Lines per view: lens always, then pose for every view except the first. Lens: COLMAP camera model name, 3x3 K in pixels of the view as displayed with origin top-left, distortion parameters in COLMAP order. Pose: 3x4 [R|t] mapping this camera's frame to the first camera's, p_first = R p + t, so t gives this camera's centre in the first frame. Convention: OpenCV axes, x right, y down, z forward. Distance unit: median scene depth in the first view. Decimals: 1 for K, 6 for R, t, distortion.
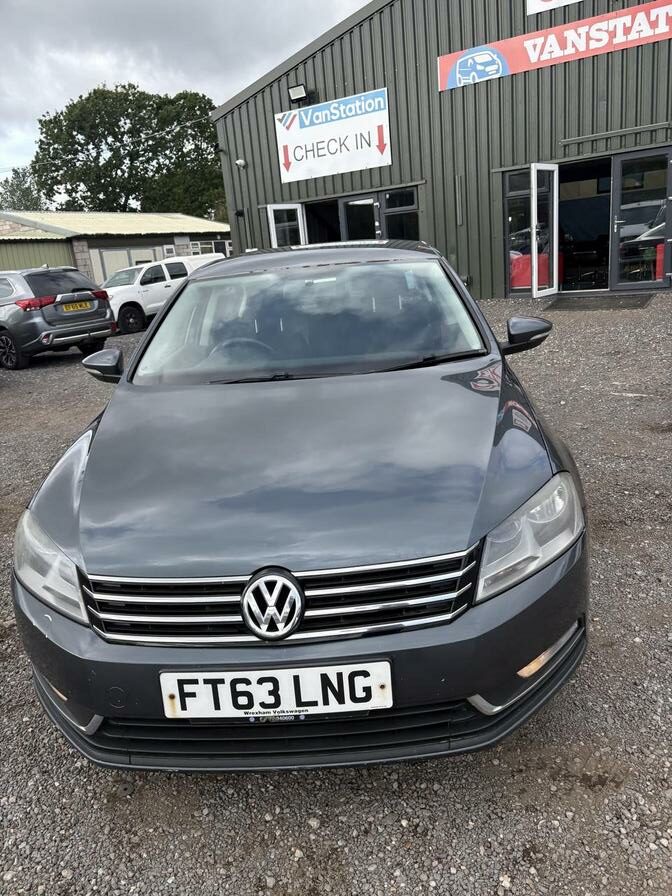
lens RADIAL K [[649.0, 0, 346.8], [0, 649.0, 447.8], [0, 0, 1]] dist [0.004242, 0.004608]
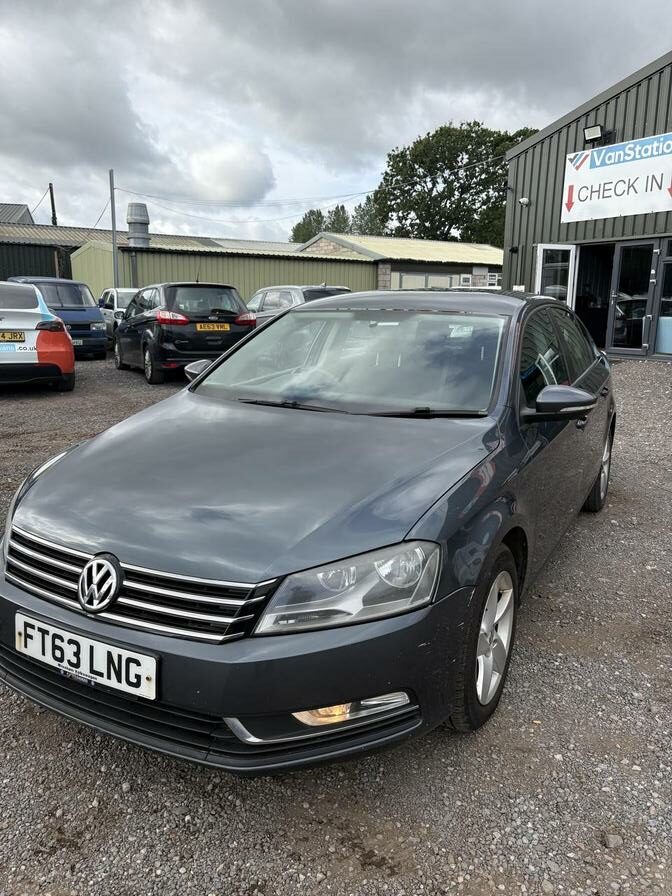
lens RADIAL K [[649.0, 0, 346.8], [0, 649.0, 447.8], [0, 0, 1]] dist [0.004242, 0.004608]
pose [[0.904253, 0.187156, -0.383795, 0.621610], [-0.204302, 0.978900, -0.003996, -0.080284], [0.374949, 0.082024, 0.923410, 0.040970]]
